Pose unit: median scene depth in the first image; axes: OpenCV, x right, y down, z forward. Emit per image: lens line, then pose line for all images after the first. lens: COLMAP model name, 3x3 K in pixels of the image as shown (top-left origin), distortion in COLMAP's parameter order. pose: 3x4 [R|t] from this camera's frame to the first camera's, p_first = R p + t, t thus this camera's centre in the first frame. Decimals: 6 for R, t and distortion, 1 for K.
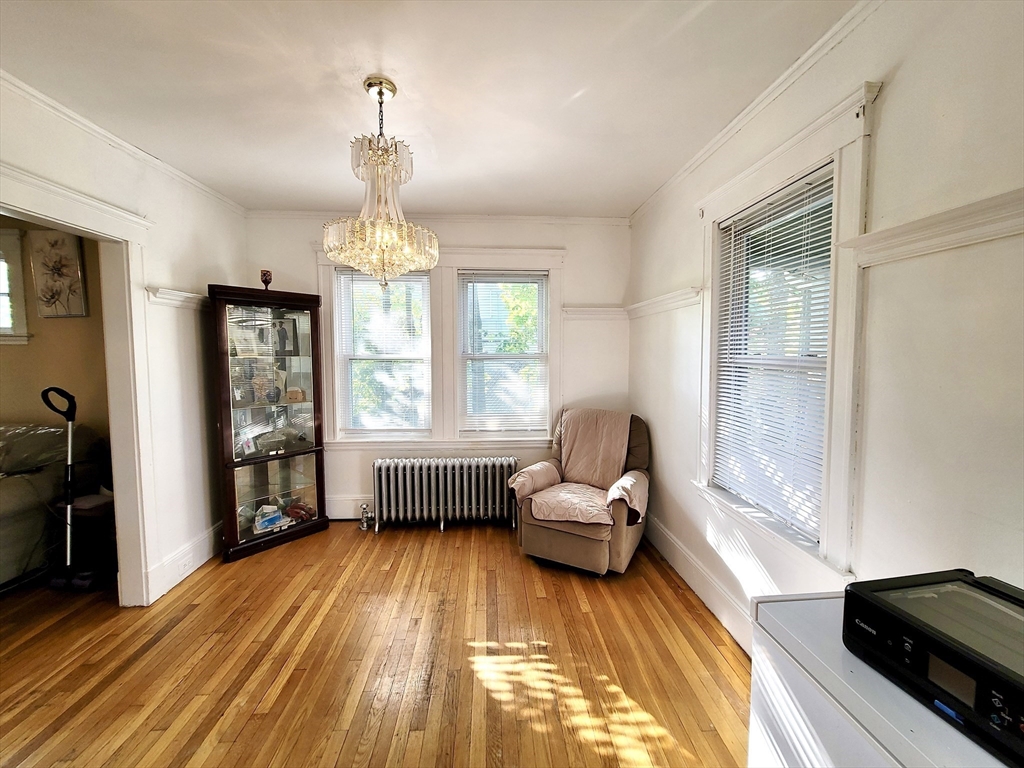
lens RADIAL K [[418.8, 0, 512.9], [0, 418.8, 387.7], [0, 0, 1]] dist [-0.000179, -0.000305]
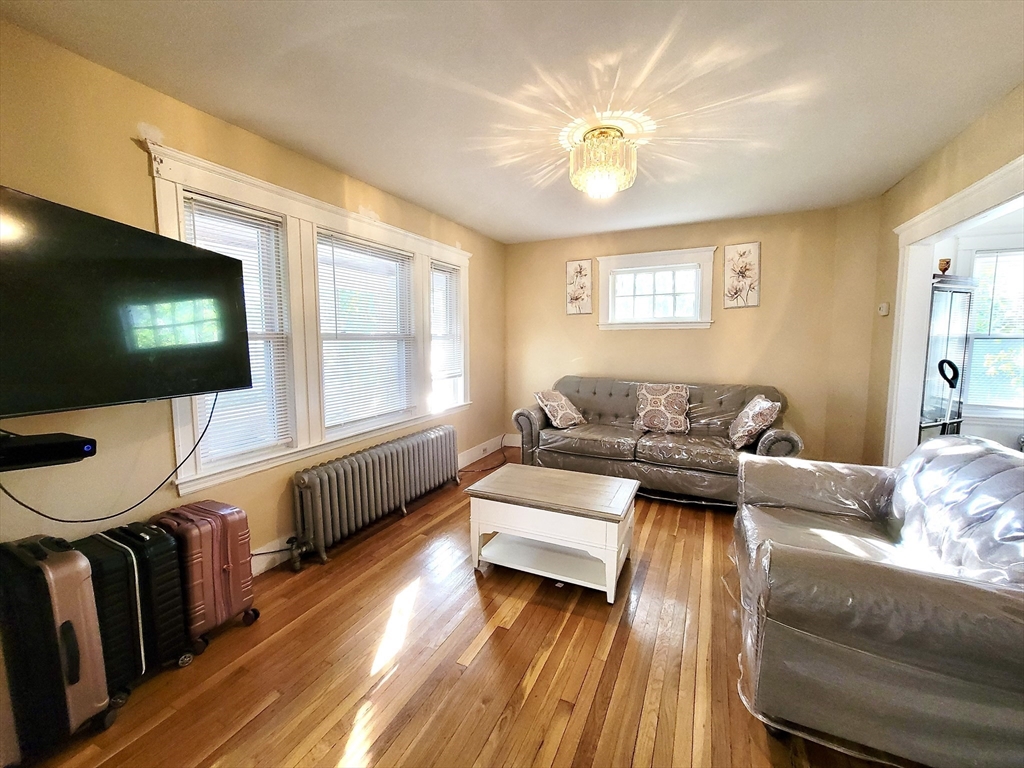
lens RADIAL K [[418.8, 0, 513.6], [0, 418.8, 382.3], [0, 0, 1]] dist [-0.000179, -0.000305]
pose [[0.869306, 0.045387, -0.492186, -1.551130], [-0.023343, 0.998434, 0.050842, 0.031207], [0.493723, -0.032708, 0.869004, -0.833160]]
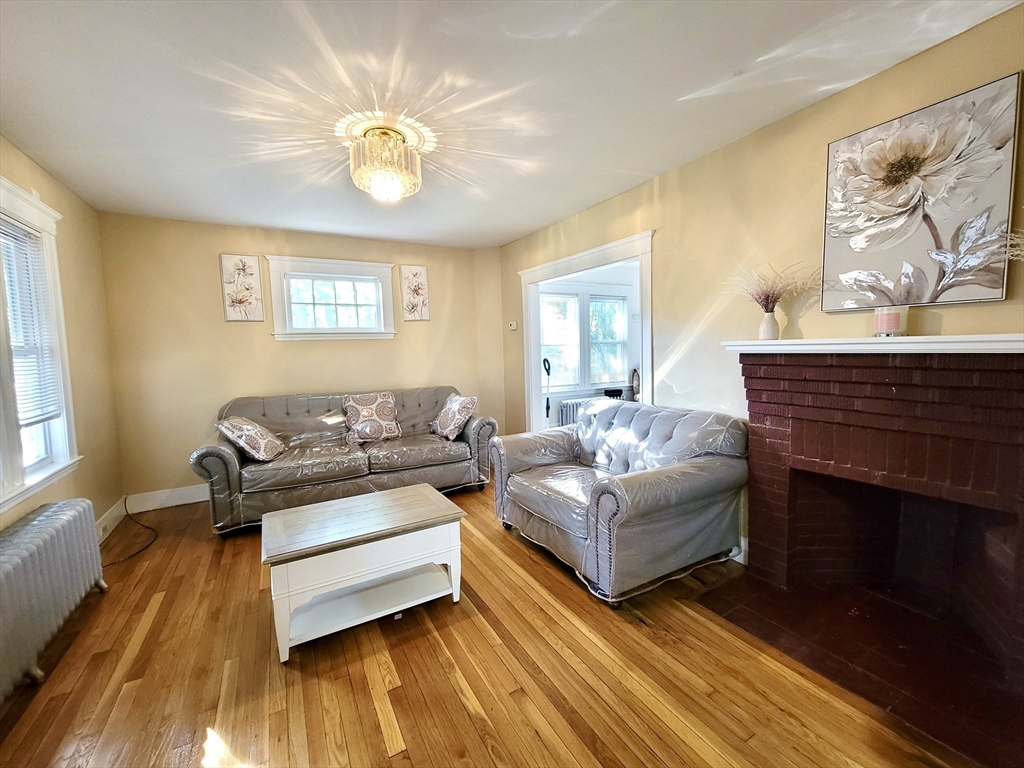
lens RADIAL K [[418.8, 0, 512.4], [0, 418.8, 383.0], [0, 0, 1]] dist [-0.000179, -0.000305]
pose [[0.901467, -0.061108, 0.428513, -2.155507], [0.052143, 0.998106, 0.032641, 0.044231], [-0.429696, -0.007081, 0.902946, -0.848403]]
